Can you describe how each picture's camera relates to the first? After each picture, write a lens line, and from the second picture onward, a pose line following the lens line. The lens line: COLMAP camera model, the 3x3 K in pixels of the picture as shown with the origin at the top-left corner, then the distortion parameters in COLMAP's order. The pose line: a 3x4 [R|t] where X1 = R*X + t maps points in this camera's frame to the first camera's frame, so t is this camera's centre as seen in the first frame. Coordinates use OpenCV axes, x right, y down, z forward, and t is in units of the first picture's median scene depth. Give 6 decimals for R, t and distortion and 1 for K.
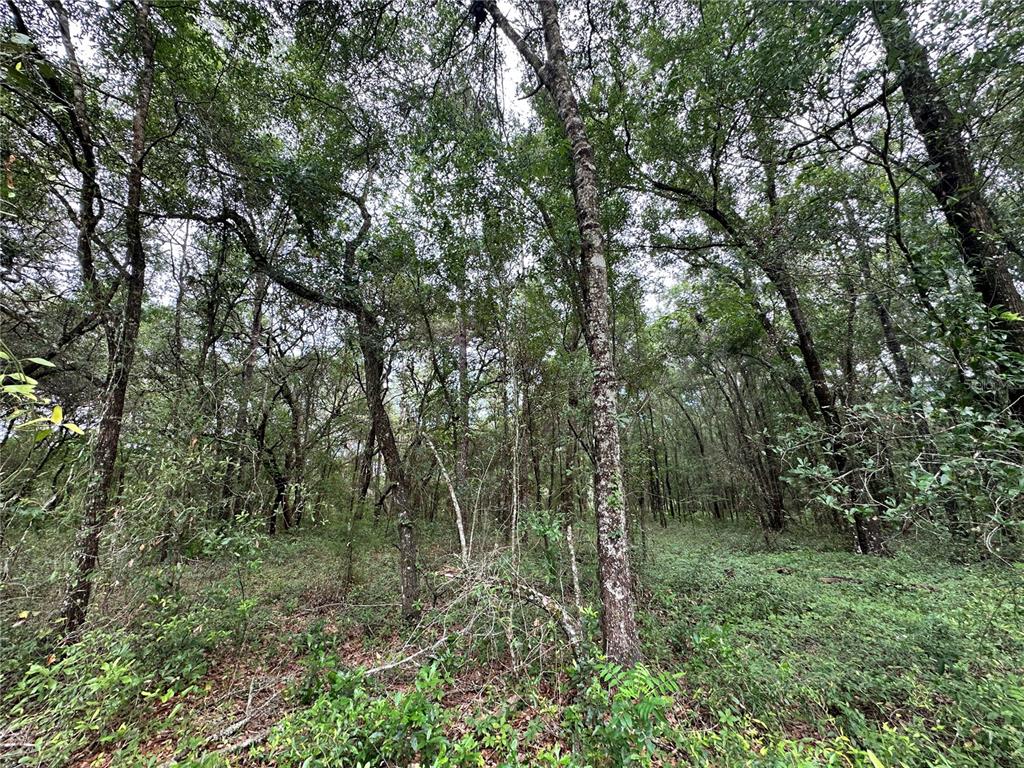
lens RADIAL K [[407.3, 0, 511.7], [0, 407.3, 378.5], [0, 0, 1]] dist [-0.001993, 0.000608]
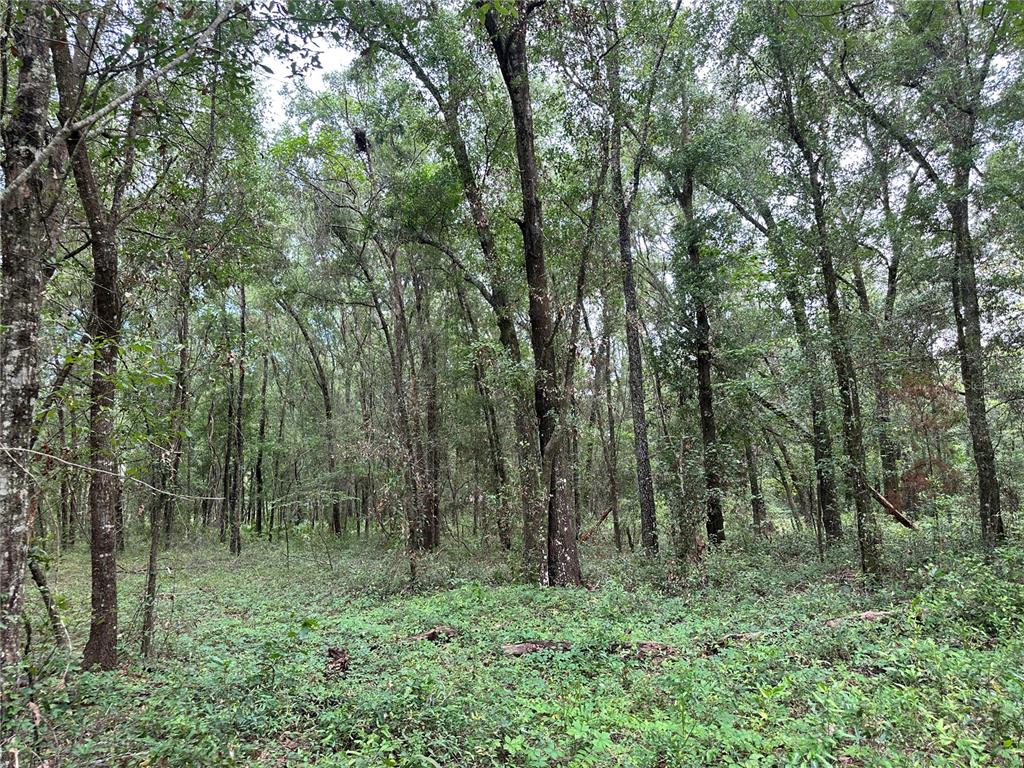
lens RADIAL K [[718.1, 0, 513.8], [0, 718.1, 383.9], [0, 0, 1]] dist [0.046230, -0.051094]
pose [[0.774727, 0.089526, 0.625926, 0.072329], [-0.168072, 0.983470, 0.067362, 0.043287], [-0.609549, -0.157388, 0.776968, 0.141853]]
